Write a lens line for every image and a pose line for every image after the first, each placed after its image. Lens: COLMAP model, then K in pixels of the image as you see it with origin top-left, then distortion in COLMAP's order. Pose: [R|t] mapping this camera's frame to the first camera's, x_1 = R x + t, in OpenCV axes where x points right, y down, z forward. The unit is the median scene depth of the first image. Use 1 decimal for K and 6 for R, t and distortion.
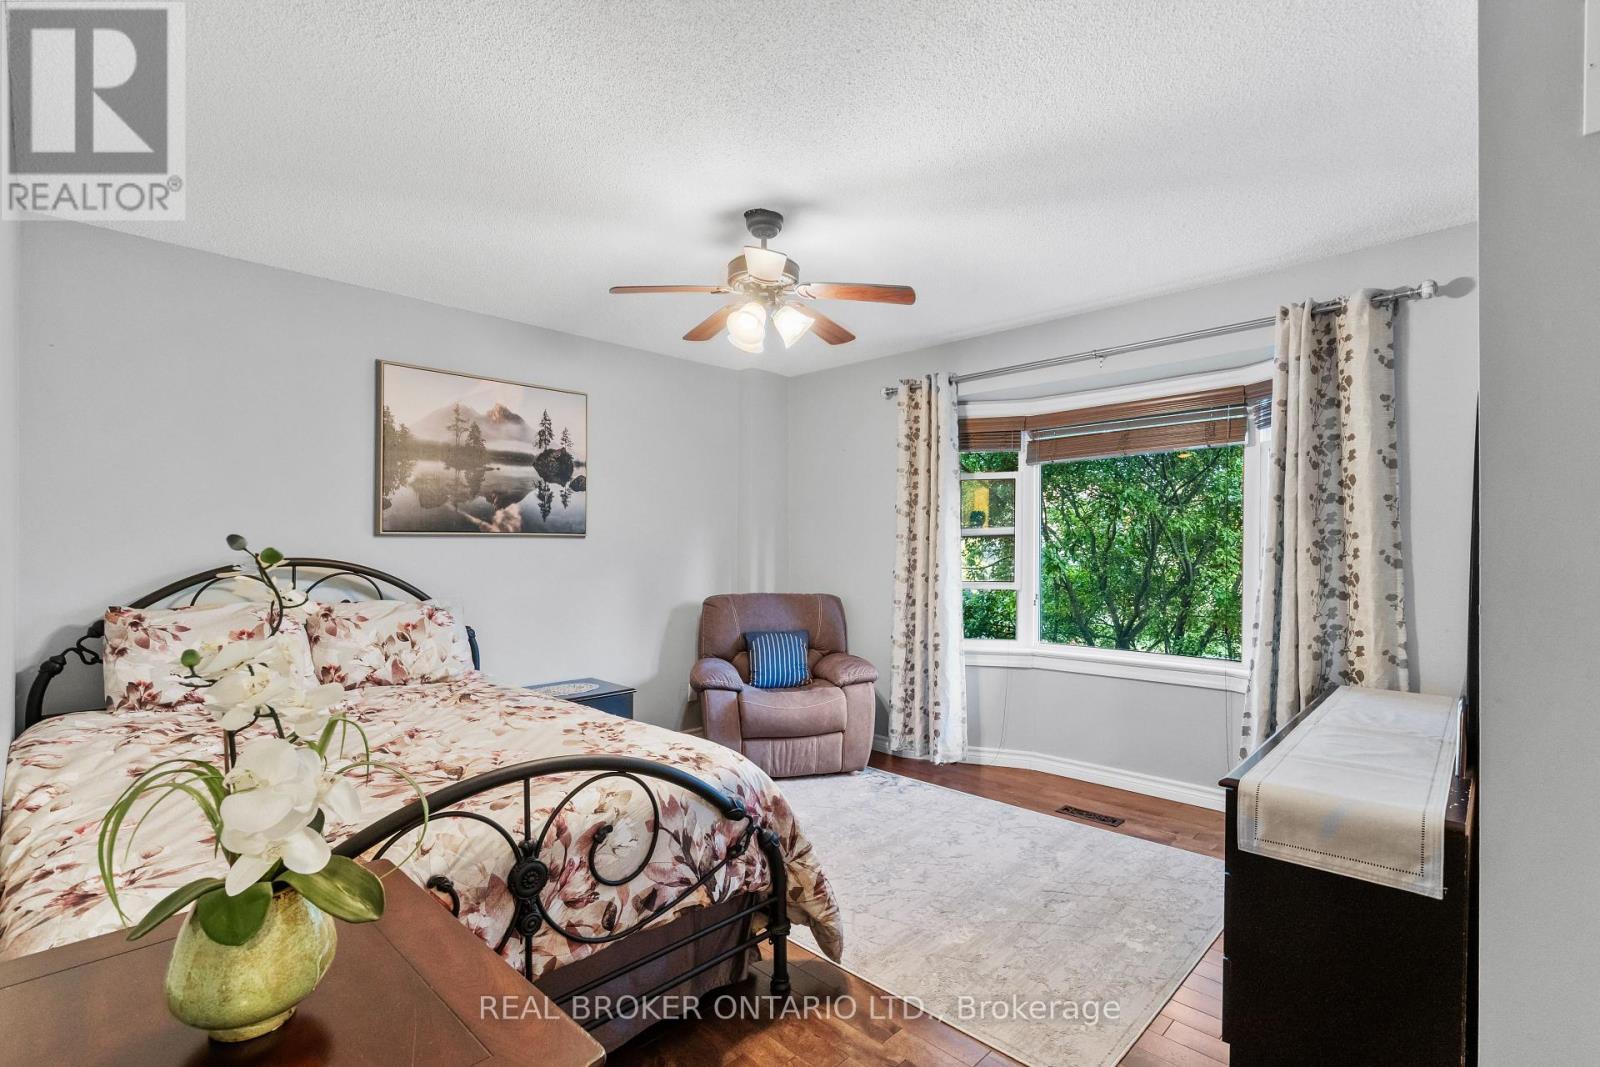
lens RADIAL K [[734.7, 0, 803.5], [0, 734.7, 544.7], [0, 0, 1]] dist [0.001188, 0.003062]
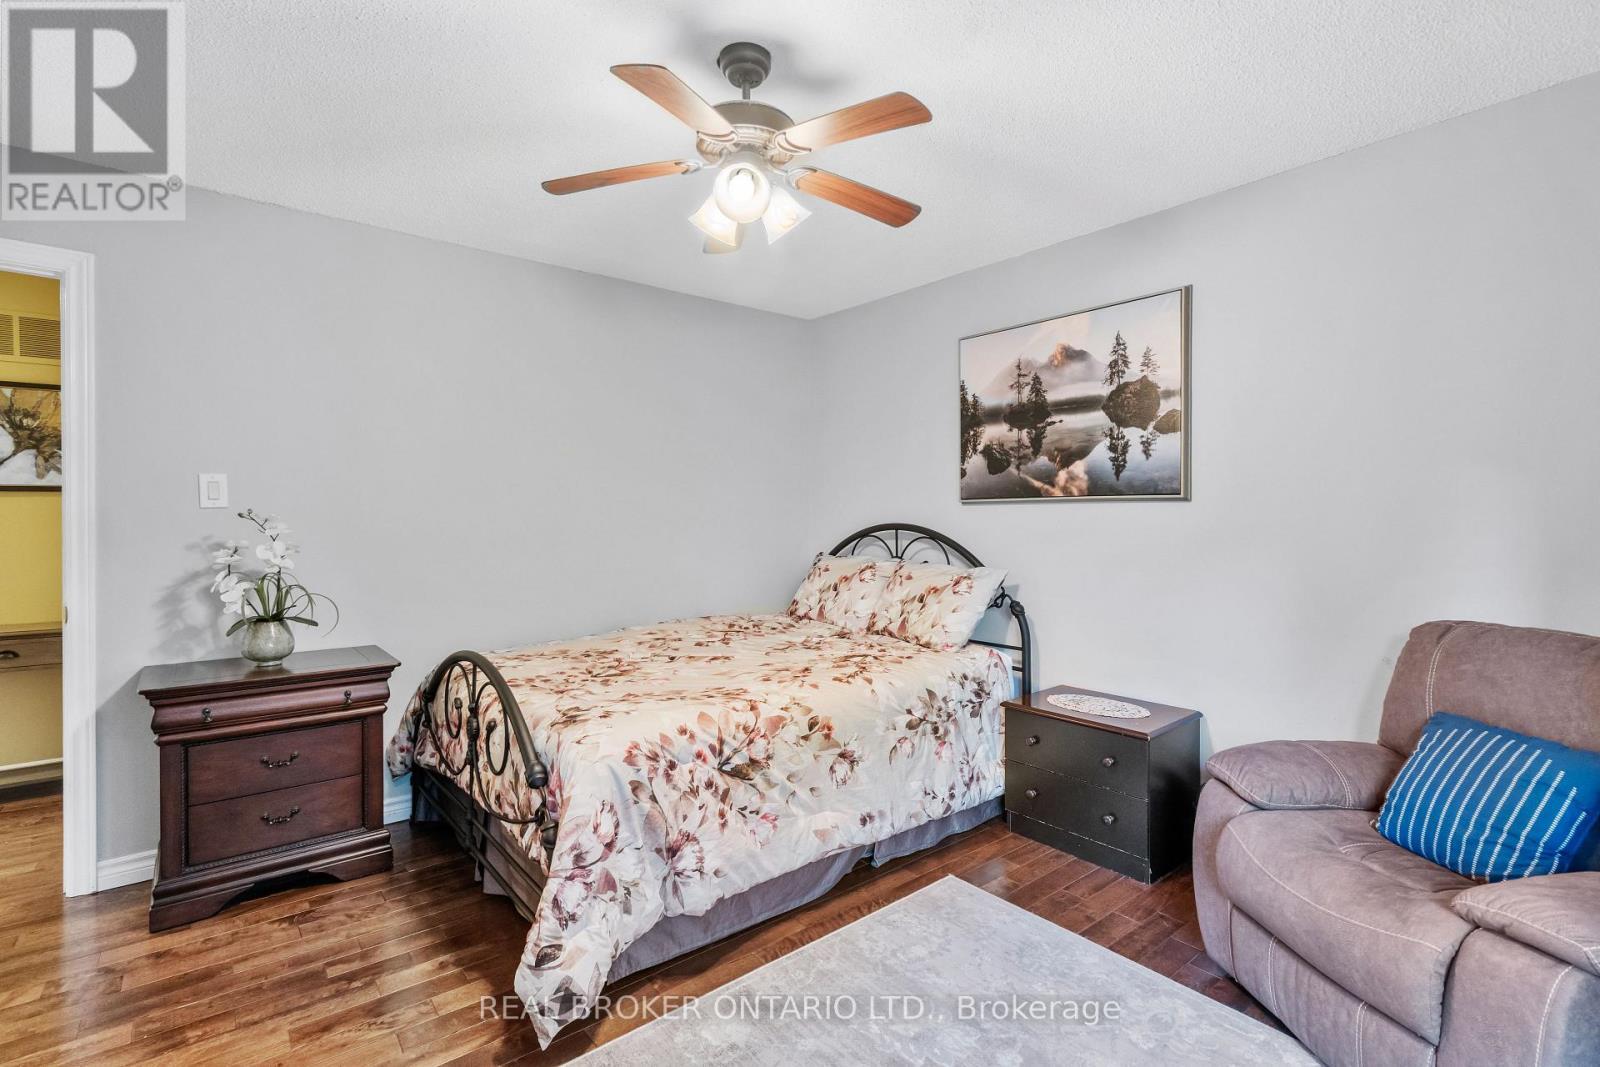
lens RADIAL K [[734.7, 0, 802.9], [0, 734.7, 520.5], [0, 0, 1]] dist [0.001188, 0.003062]
pose [[-0.095767, -0.003680, -0.995397, 0.441573], [-0.006913, 0.999972, -0.003032, 0.014479], [0.995380, 0.006591, -0.095790, 0.777478]]
